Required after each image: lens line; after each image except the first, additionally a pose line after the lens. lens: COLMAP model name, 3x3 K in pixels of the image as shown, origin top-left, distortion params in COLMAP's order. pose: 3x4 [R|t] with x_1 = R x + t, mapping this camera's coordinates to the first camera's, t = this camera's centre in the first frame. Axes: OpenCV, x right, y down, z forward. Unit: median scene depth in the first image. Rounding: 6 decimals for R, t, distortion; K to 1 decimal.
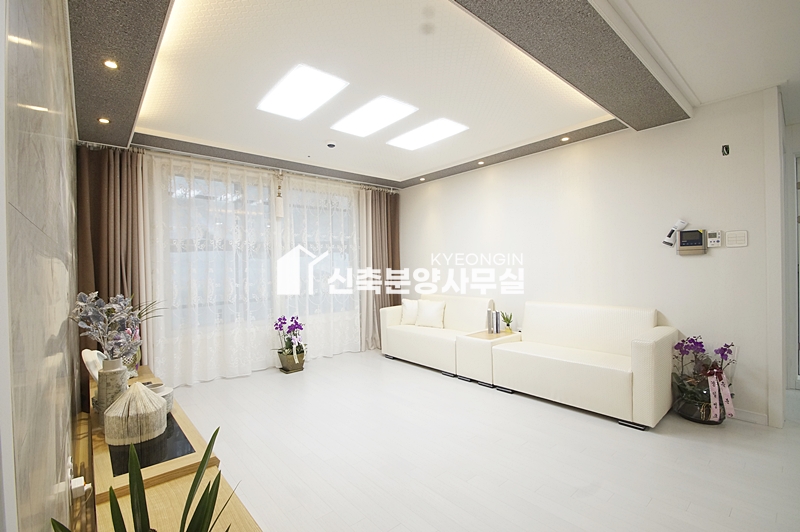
lens RADIAL K [[353.4, 0, 382.3], [0, 353.4, 270.5], [0, 0, 1]] dist [0.000502, -0.010002]
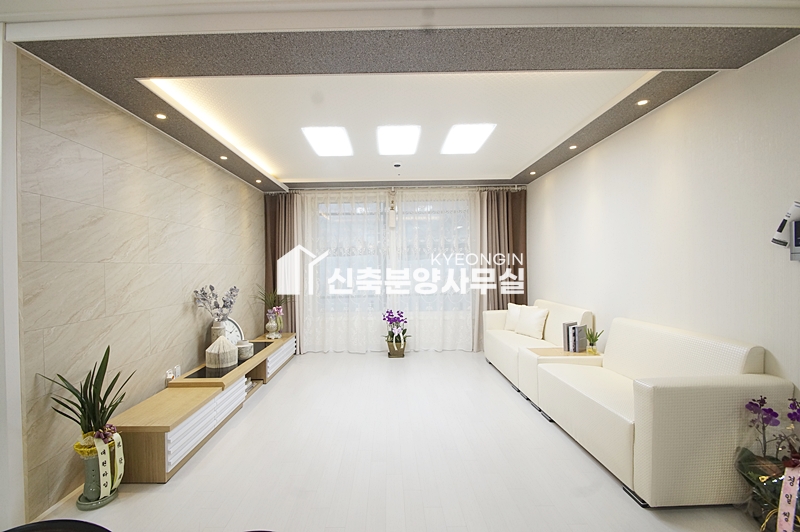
lens RADIAL K [[353.4, 0, 386.0], [0, 353.4, 268.1], [0, 0, 1]] dist [0.000502, -0.010002]
pose [[0.768090, 0.011629, -0.640236, 0.485180], [-0.008684, 0.999932, 0.007744, -0.021163], [0.640283, -0.000388, 0.768139, 0.069067]]
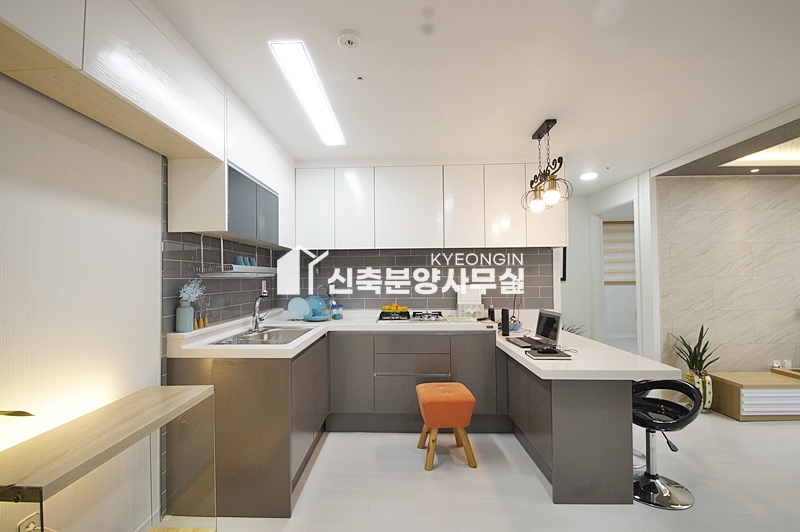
lens RADIAL K [[353.4, 0, 387.0], [0, 353.4, 269.4], [0, 0, 1]] dist [0.000502, -0.010002]
pose [[-0.665146, 0.006649, -0.746683, 0.998157], [0.010822, 0.999941, -0.000736, -0.047857], [0.746635, -0.008570, -0.665179, 0.183699]]
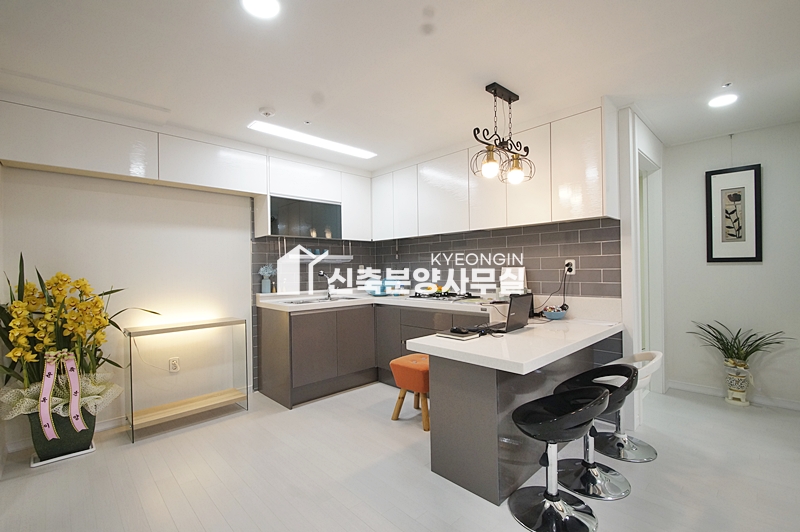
lens RADIAL K [[353.4, 0, 392.9], [0, 353.4, 271.2], [0, 0, 1]] dist [0.000502, -0.010002]
pose [[-0.997492, 0.034633, -0.061722, 0.558602], [0.033515, 0.999256, 0.019060, -0.024967], [0.062336, 0.016944, -0.997911, 0.536598]]
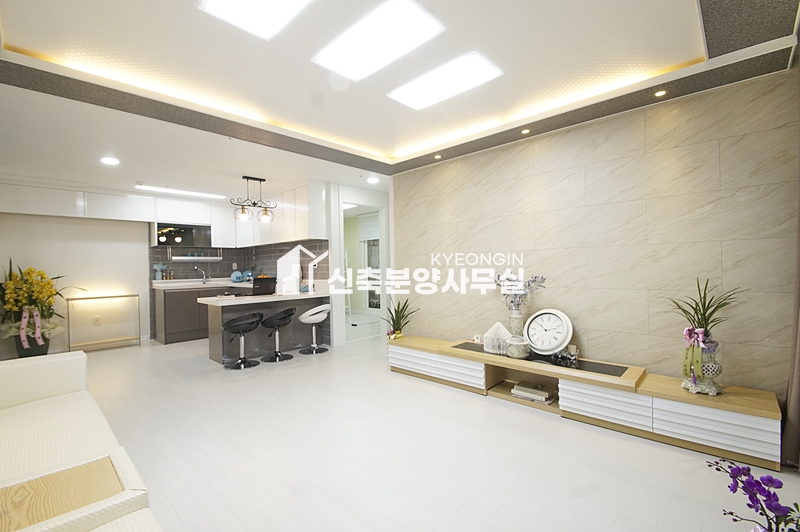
lens RADIAL K [[353.4, 0, 395.2], [0, 353.4, 269.7], [0, 0, 1]] dist [0.000502, -0.010002]
pose [[-0.992698, 0.038734, -0.114235, 0.019210], [0.036232, 0.999058, 0.023897, -0.006857], [0.115053, 0.019583, -0.993166, 1.194553]]
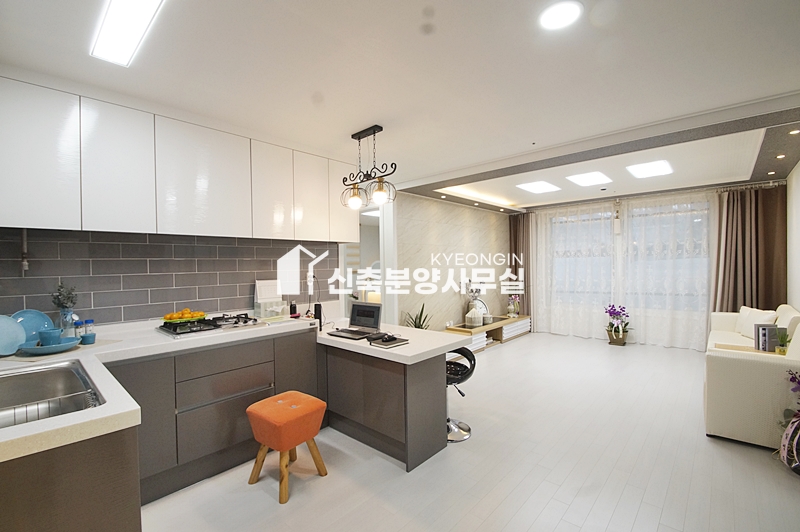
lens RADIAL K [[353.4, 0, 385.0], [0, 353.4, 267.2], [0, 0, 1]] dist [0.000502, -0.010002]
pose [[0.123738, 0.026015, -0.991974, 1.016651], [0.000137, 0.999656, 0.026234, -0.056601], [0.992315, -0.003382, 0.123691, -0.073575]]
